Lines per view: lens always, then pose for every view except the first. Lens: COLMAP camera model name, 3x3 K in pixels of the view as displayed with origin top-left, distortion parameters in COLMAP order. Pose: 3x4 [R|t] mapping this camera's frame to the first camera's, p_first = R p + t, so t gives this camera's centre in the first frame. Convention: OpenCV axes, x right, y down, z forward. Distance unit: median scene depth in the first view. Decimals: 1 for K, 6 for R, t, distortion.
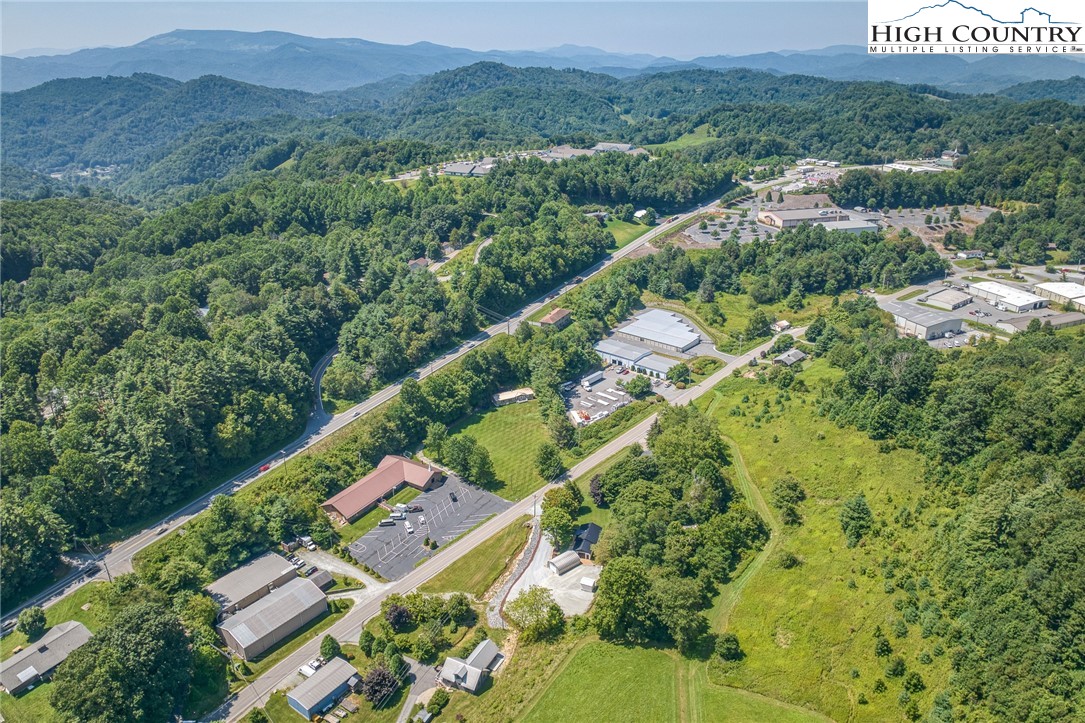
lens RADIAL K [[761.5, 0, 539.4], [0, 761.5, 360.6], [0, 0, 1]] dist [-0.053426, -0.024206]
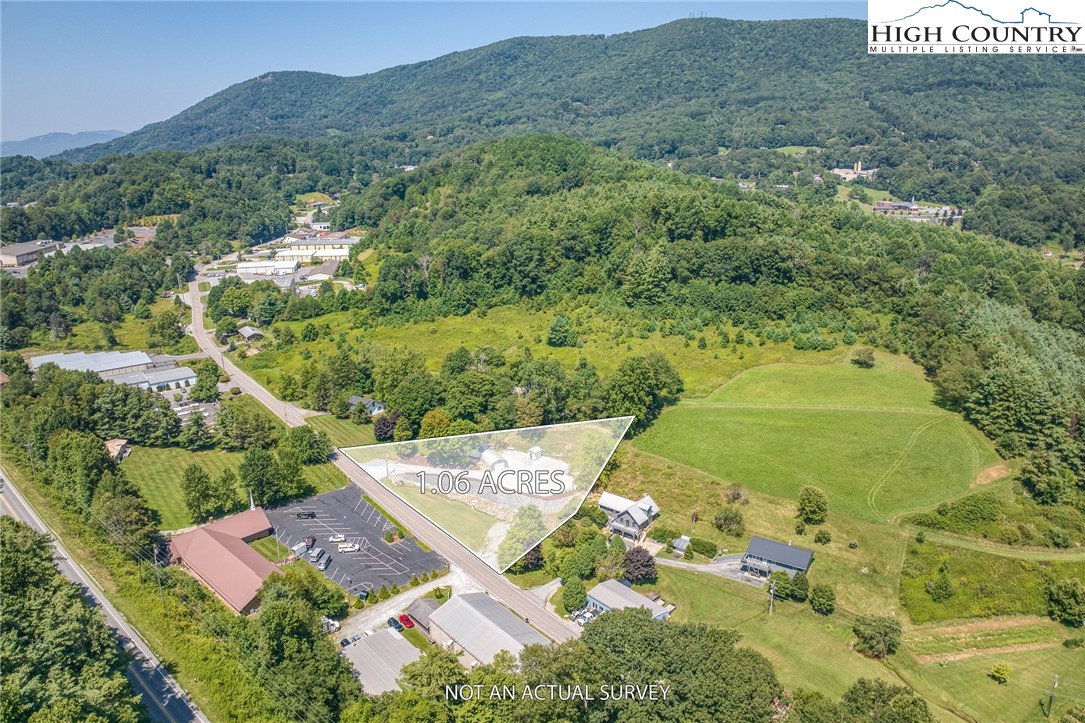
lens RADIAL K [[761.5, 0, 544.8], [0, 761.5, 363.4], [0, 0, 1]] dist [-0.053426, -0.024206]
pose [[0.201316, -0.272776, 0.940779, -0.568929], [0.379319, 0.907215, 0.181875, -0.002126], [-0.903100, 0.320241, 0.286106, 0.413698]]
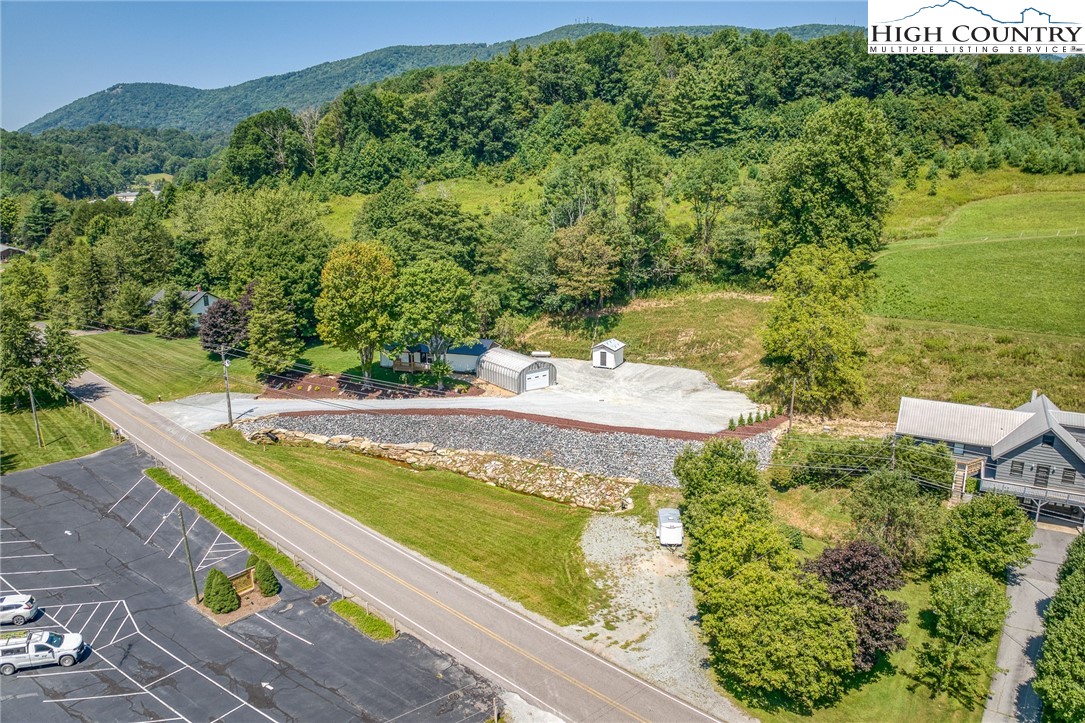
lens RADIAL K [[761.5, 0, 542.6], [0, 761.5, 362.5], [0, 0, 1]] dist [-0.053426, -0.024206]
pose [[0.044438, -0.231472, 0.971826, -0.226597], [0.388684, 0.900146, 0.196626, 0.128857], [-0.920299, 0.368995, 0.129970, 0.627497]]
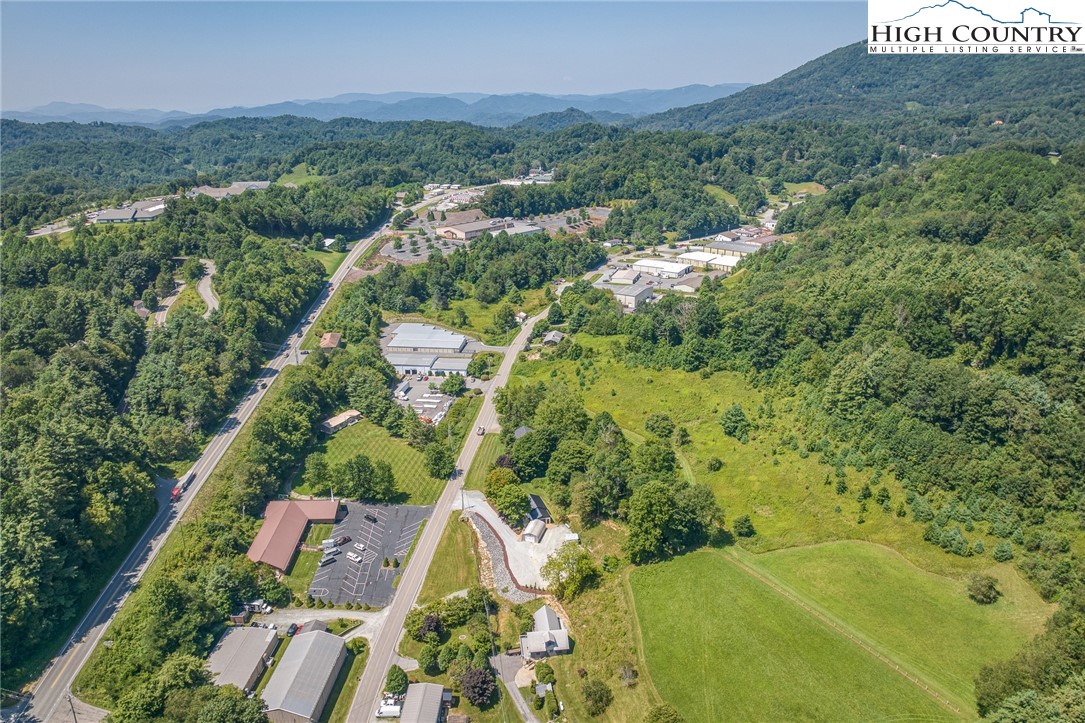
lens RADIAL K [[761.5, 0, 539.7], [0, 761.5, 364.1], [0, 0, 1]] dist [-0.053426, -0.024206]
pose [[0.827564, -0.183990, 0.530364, -0.315995], [0.213457, 0.976935, 0.005841, 0.024732], [-0.519206, 0.108376, 0.847750, 0.058976]]
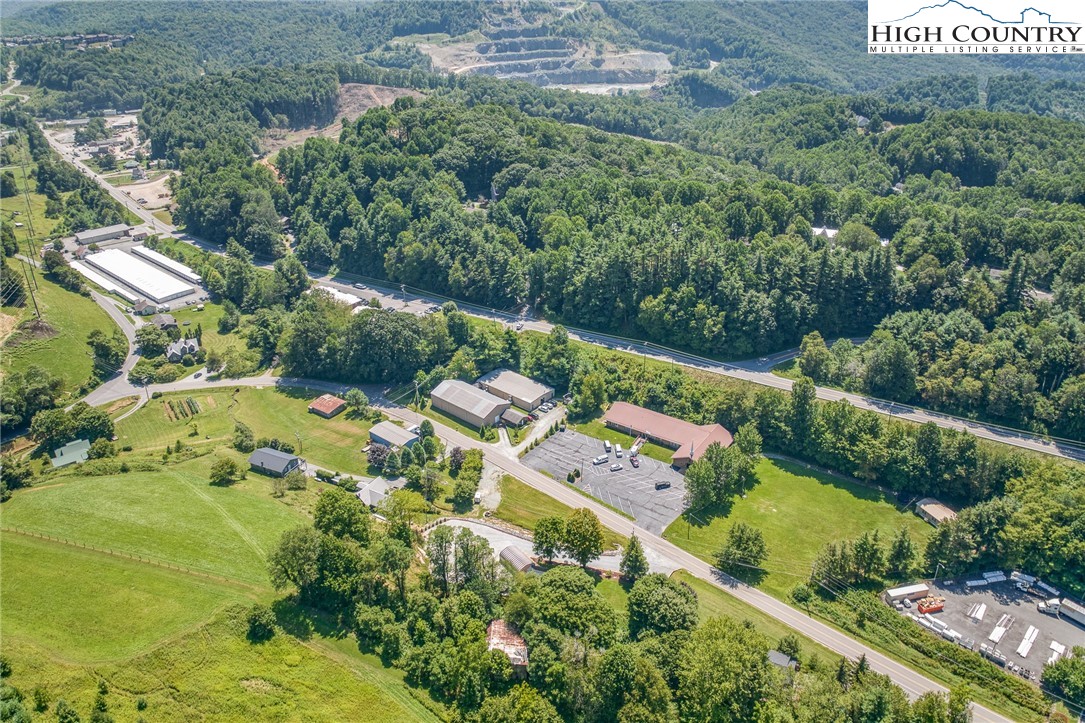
lens RADIAL K [[761.5, 0, 541.0], [0, 761.5, 359.6], [0, 0, 1]] dist [-0.053426, -0.024206]
pose [[-0.047794, 0.464491, -0.884287, 0.455727], [-0.374426, 0.812415, 0.446976, -0.207566], [0.926024, 0.352462, 0.135089, 0.556016]]
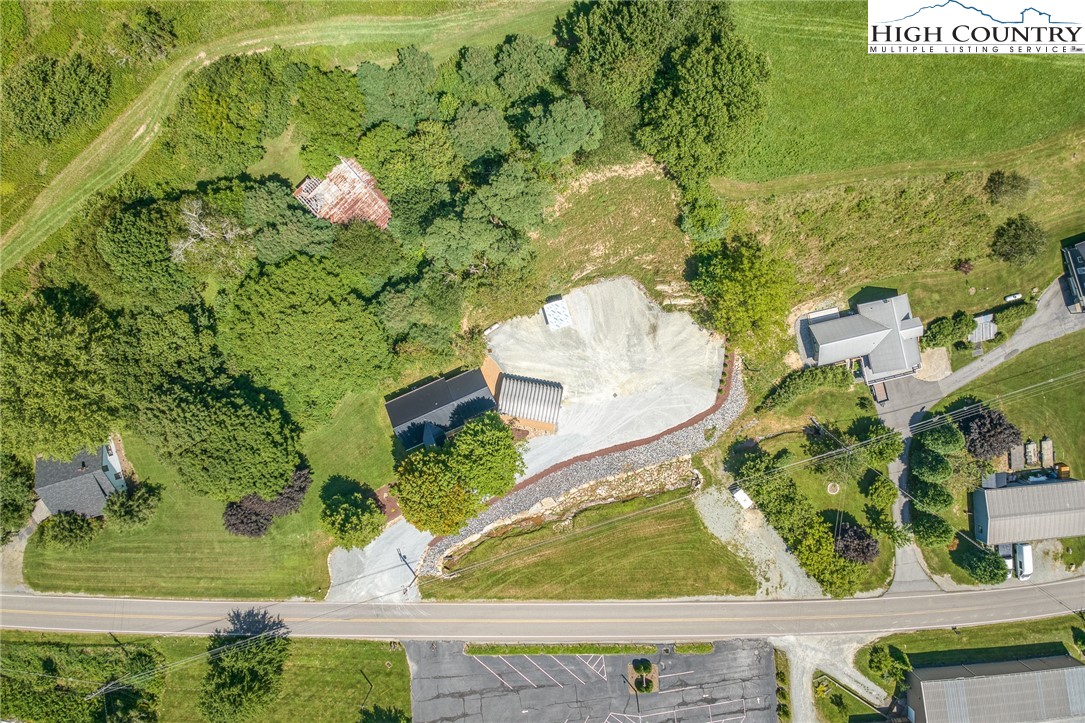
lens RADIAL K [[761.5, 0, 538.2], [0, 761.5, 360.8], [0, 0, 1]] dist [-0.053426, -0.024206]
pose [[-0.650328, -0.759637, 0.005049, 0.030288], [0.307075, -0.256796, 0.916385, -0.106509], [-0.694823, 0.597501, 0.400267, 0.531479]]
